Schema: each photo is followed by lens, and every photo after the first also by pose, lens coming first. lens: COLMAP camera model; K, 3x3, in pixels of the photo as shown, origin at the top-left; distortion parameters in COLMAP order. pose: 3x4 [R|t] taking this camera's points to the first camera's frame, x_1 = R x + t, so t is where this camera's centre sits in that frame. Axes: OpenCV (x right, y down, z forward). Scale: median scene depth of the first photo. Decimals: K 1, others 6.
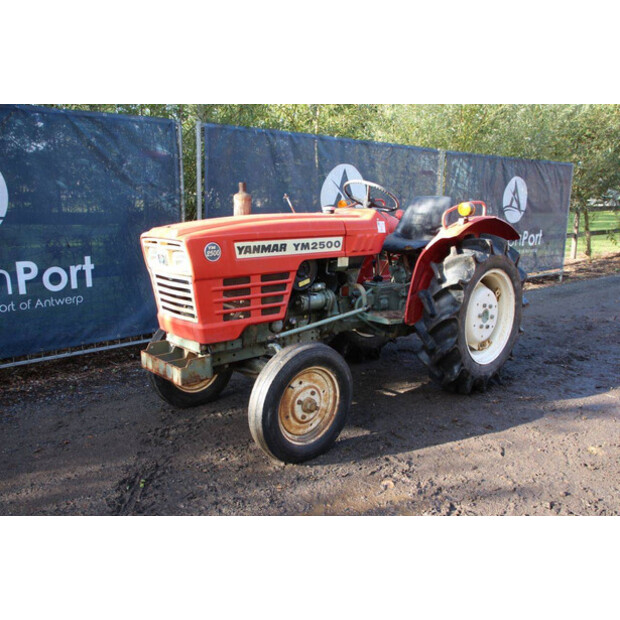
lens RADIAL K [[550.1, 0, 313.2], [0, 550.1, 322.6], [0, 0, 1]] dist [-0.091669, 0.032062]
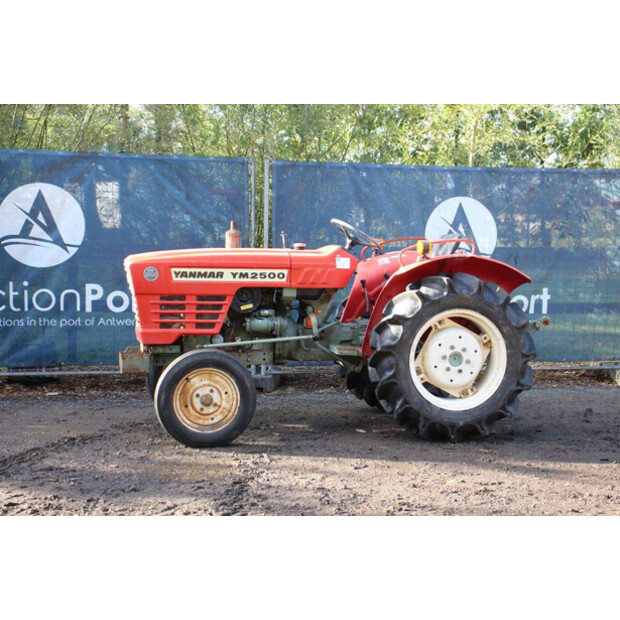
lens RADIAL K [[990.6, 0, 315.3], [0, 990.6, 313.7], [0, 0, 1]] dist [0.133868, 0.000000]
pose [[0.862464, 0.049367, -0.503706, 1.259412], [-0.120750, 0.986563, -0.110062, 0.167624], [0.491504, 0.155747, 0.856835, -0.785136]]
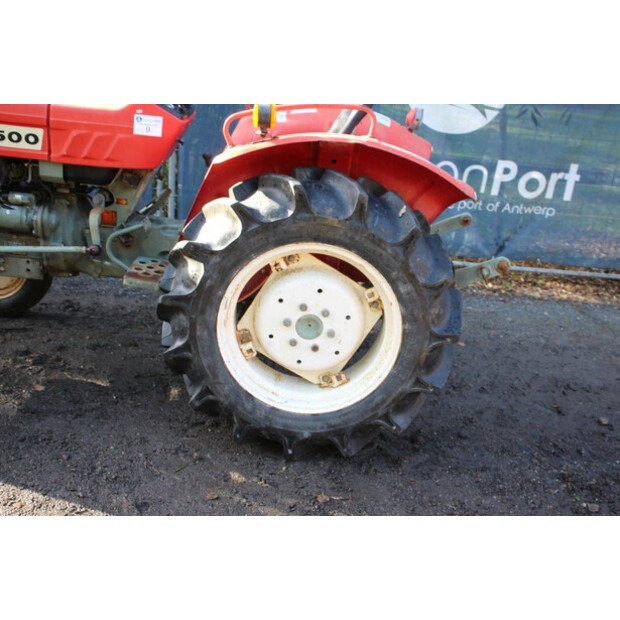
lens RADIAL K [[734.1, 0, 311.6], [0, 734.1, 312.1], [0, 0, 1]] dist [0.015822, 0.000000]
pose [[0.734033, 0.305047, -0.606747, 0.966852], [-0.231807, 0.952325, 0.198352, -0.217372], [0.638327, -0.004949, 0.769749, 0.594638]]
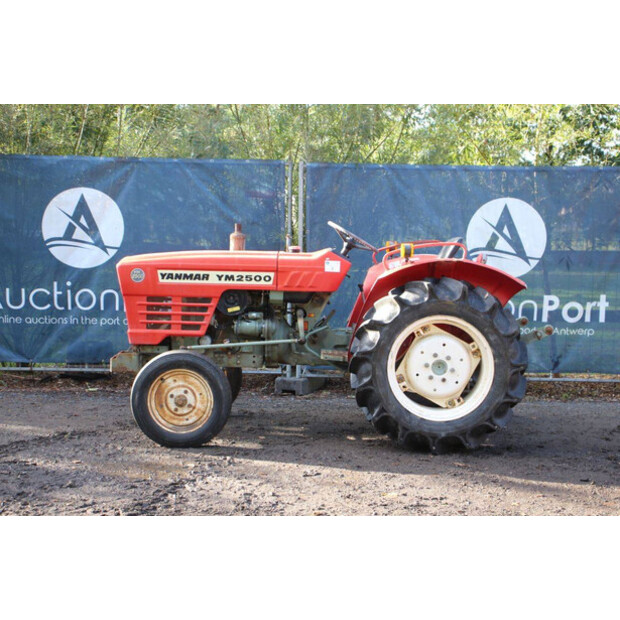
lens RADIAL K [[990.6, 0, 314.3], [0, 990.6, 313.4], [0, 0, 1]] dist [0.133868, 0.000000]
pose [[0.742063, 0.062888, -0.667374, 1.635322], [-0.159087, 0.983668, -0.084198, 0.093121], [0.651179, 0.168651, 0.739948, -0.481599]]
